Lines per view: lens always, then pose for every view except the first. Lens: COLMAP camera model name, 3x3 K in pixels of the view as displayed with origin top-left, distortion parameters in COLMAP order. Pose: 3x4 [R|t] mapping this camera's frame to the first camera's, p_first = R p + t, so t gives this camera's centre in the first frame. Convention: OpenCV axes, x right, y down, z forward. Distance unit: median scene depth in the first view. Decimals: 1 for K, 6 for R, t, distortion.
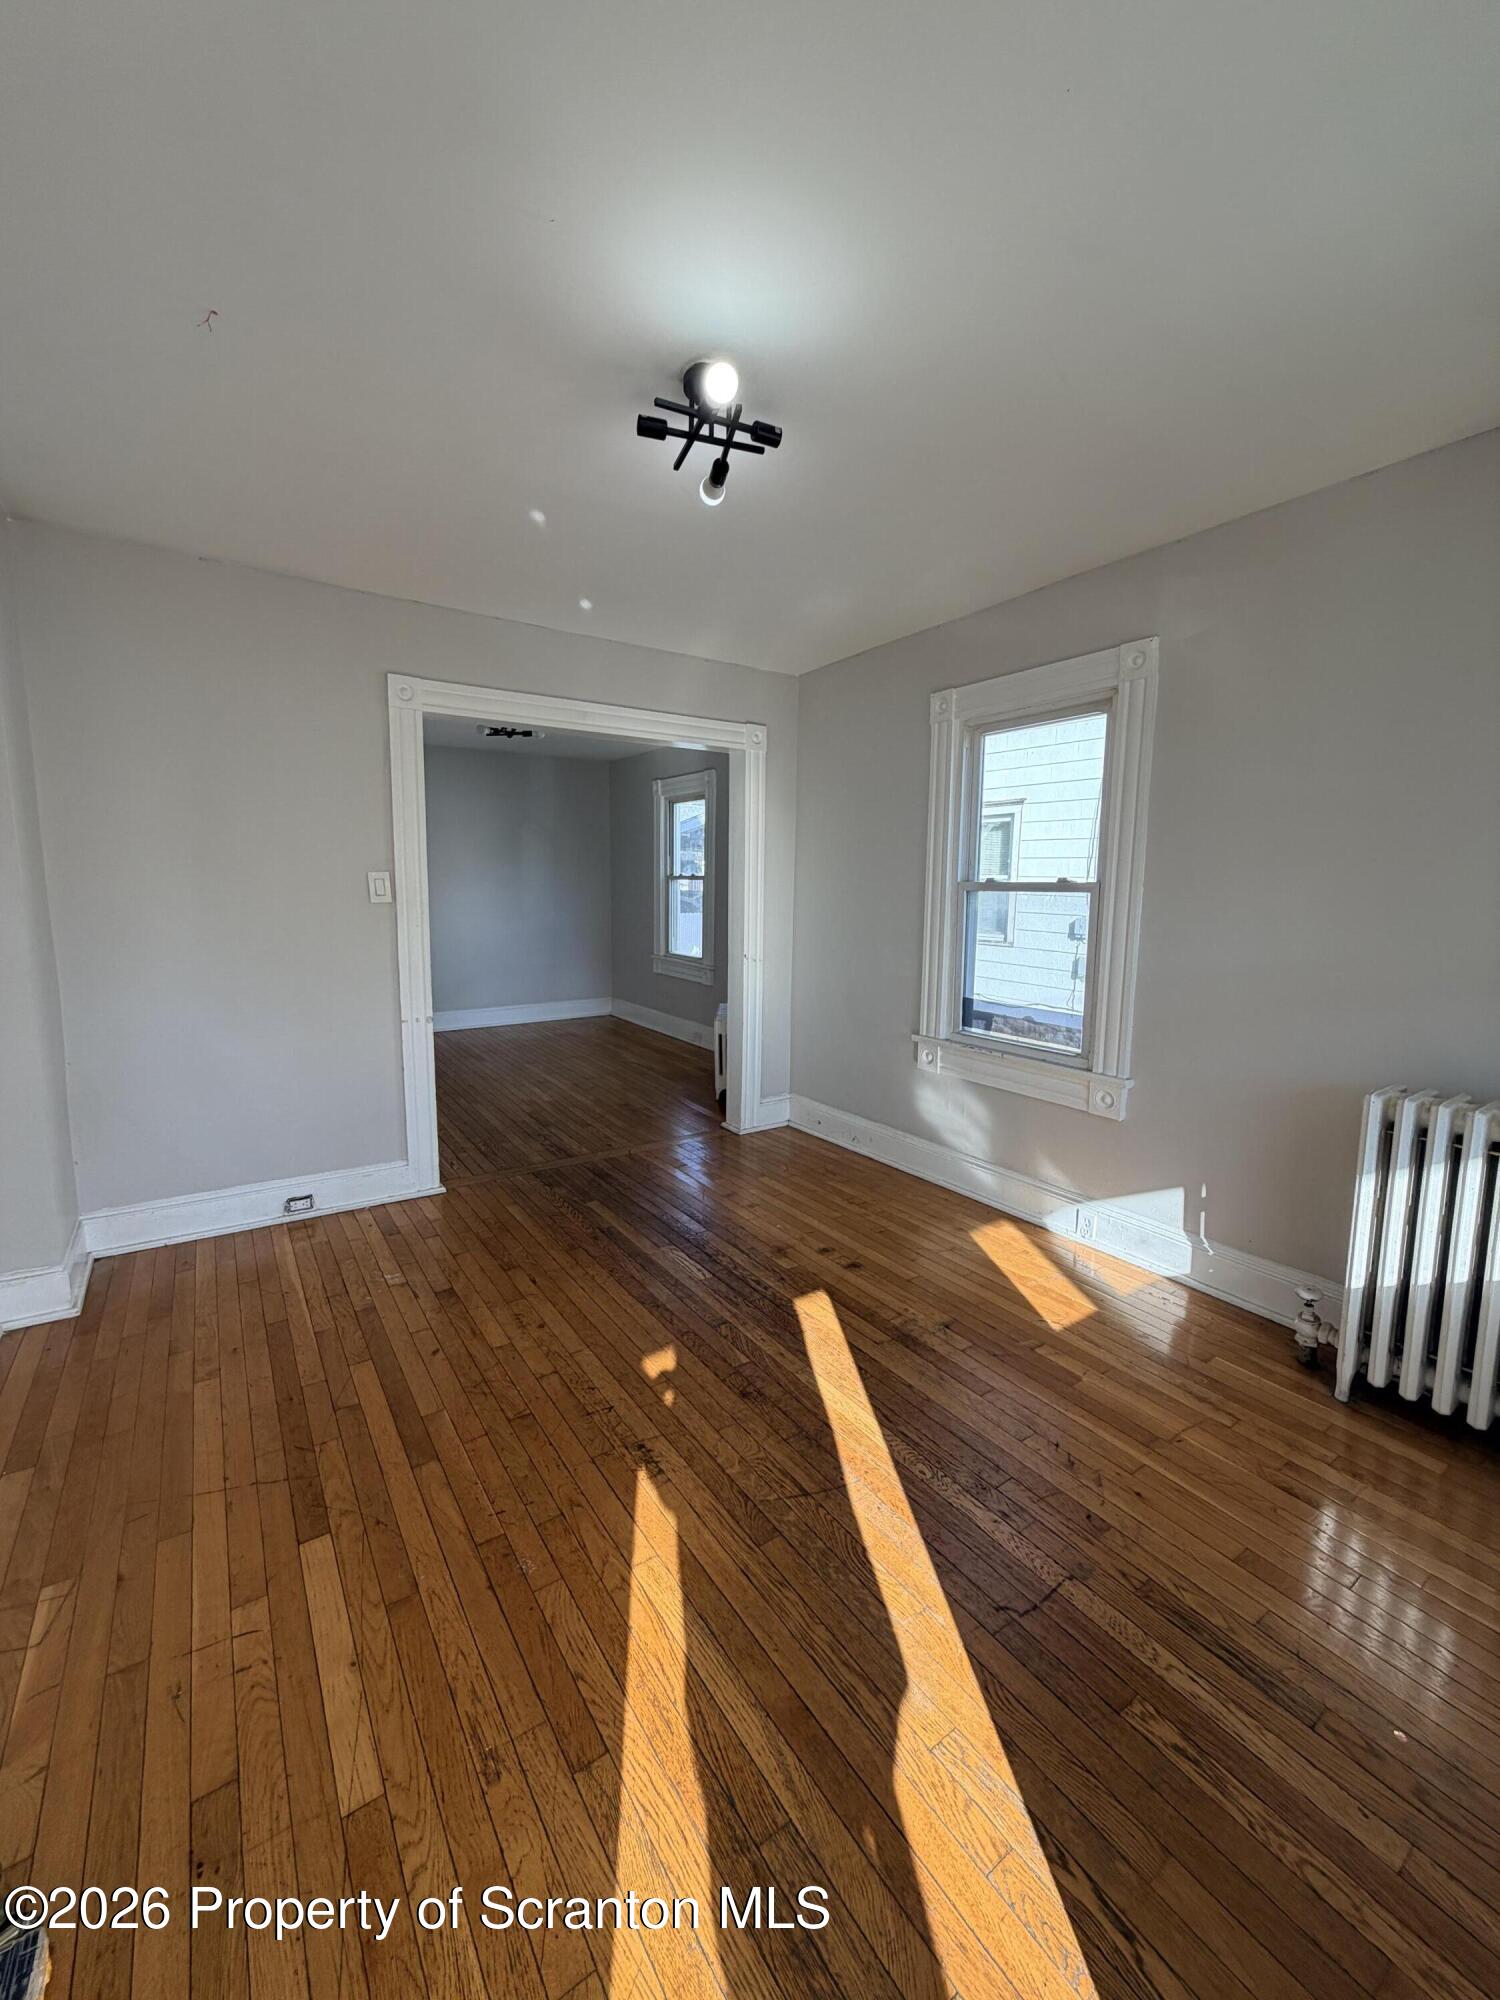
lens RADIAL K [[798.3, 0, 744.4], [0, 798.3, 994.2], [0, 0, 1]] dist [0.001778, 0.000217]
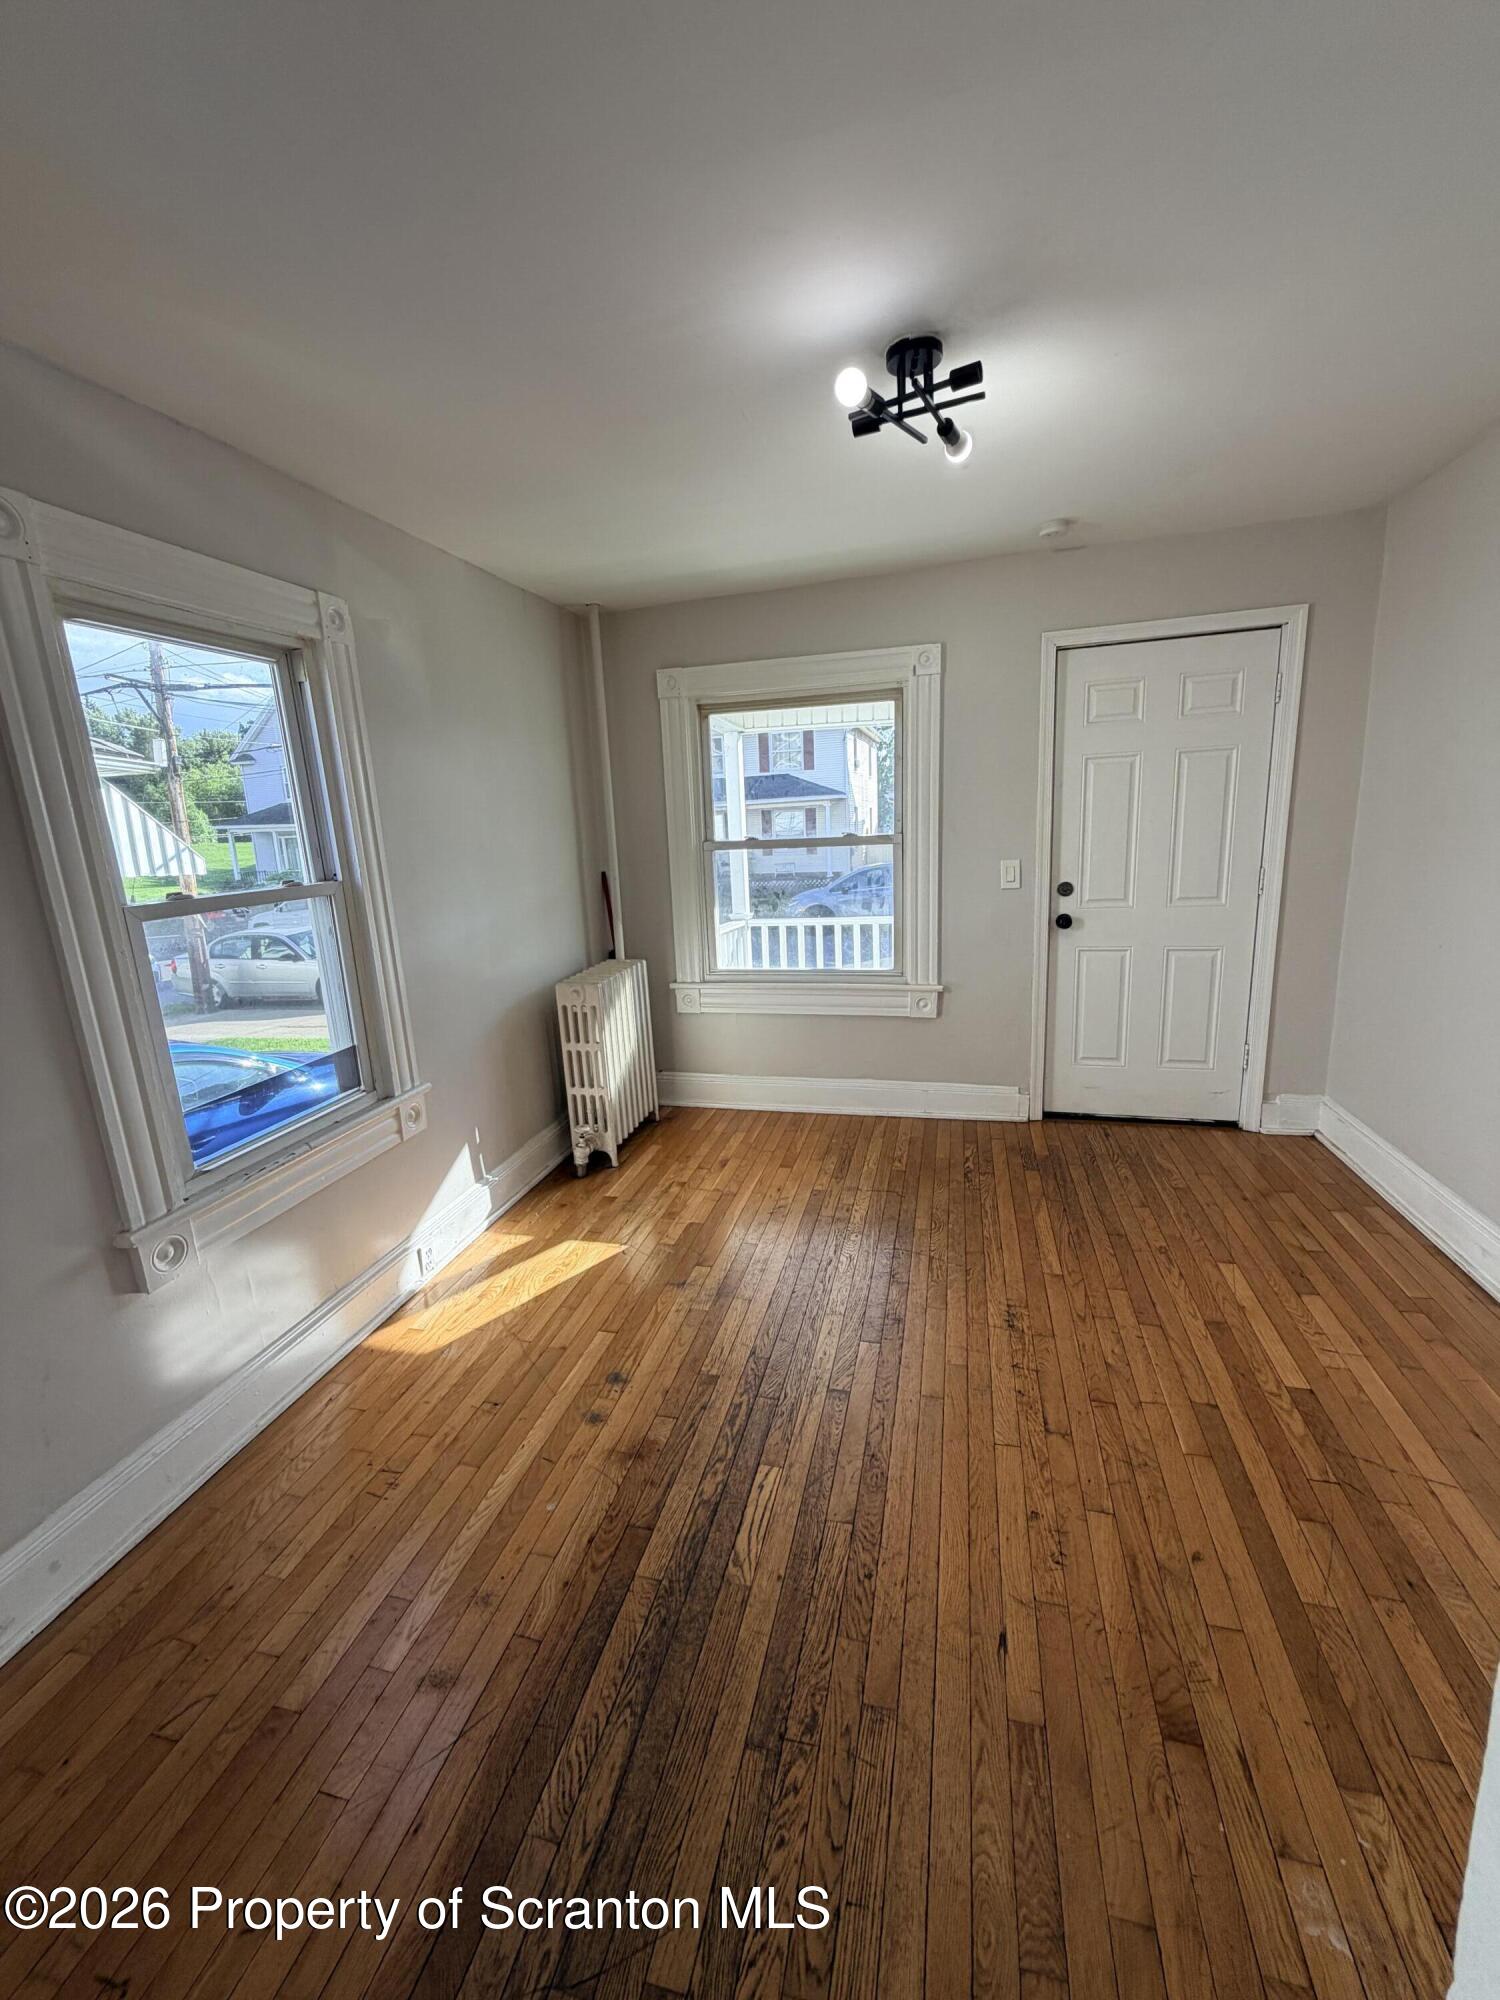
lens RADIAL K [[798.3, 0, 742.9], [0, 798.3, 995.6], [0, 0, 1]] dist [0.001778, 0.000217]
pose [[-0.654292, -0.136867, 0.743753, -0.581010], [0.154007, 0.938762, 0.308235, -0.282446], [-0.740394, 0.316219, -0.593146, 1.555870]]
